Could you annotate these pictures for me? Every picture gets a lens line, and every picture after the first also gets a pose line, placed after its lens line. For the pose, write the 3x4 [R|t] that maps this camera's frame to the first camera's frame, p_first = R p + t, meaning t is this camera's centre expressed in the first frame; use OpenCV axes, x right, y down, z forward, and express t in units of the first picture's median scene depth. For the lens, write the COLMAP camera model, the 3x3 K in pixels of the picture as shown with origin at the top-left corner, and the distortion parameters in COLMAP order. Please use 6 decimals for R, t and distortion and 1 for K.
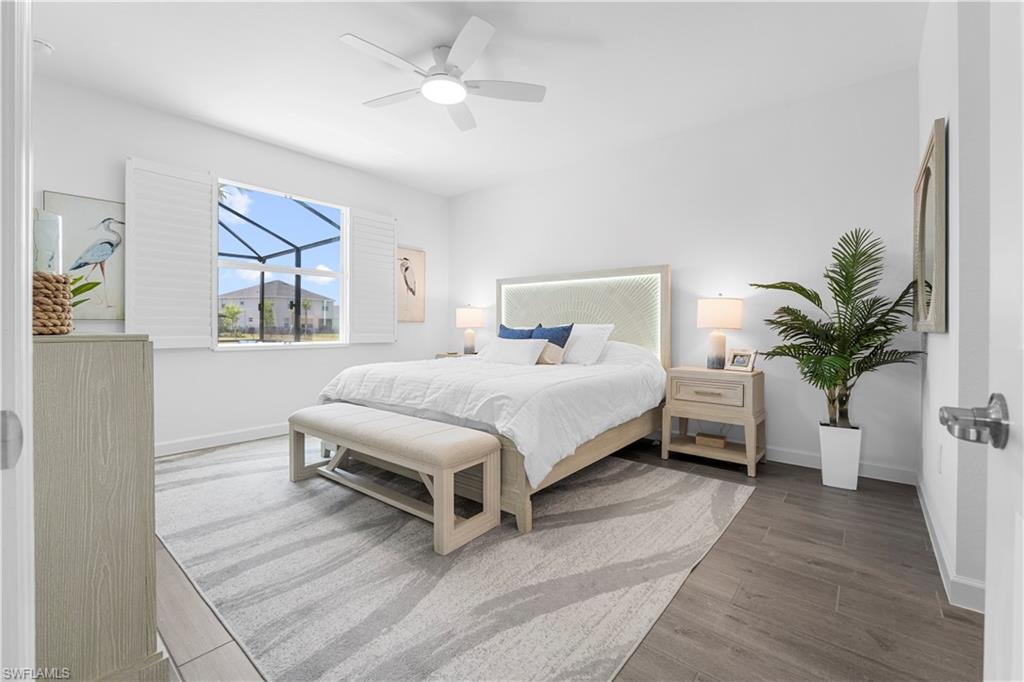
lens RADIAL K [[425.8, 0, 509.9], [0, 425.8, 332.4], [0, 0, 1]] dist [-0.003606, -0.001058]
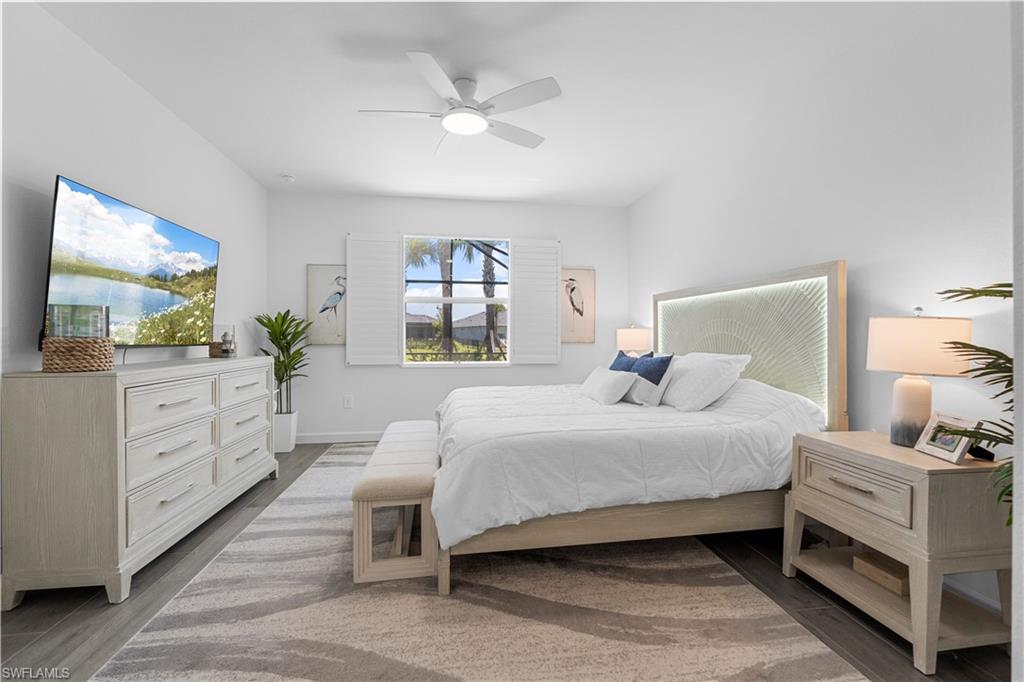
lens RADIAL K [[425.8, 0, 516.6], [0, 425.8, 339.2], [0, 0, 1]] dist [-0.003606, -0.001058]
pose [[0.751399, 0.004083, -0.659836, 0.510255], [-0.008153, 0.999962, -0.003097, -0.048741], [0.659798, 0.007706, 0.751404, 0.284794]]
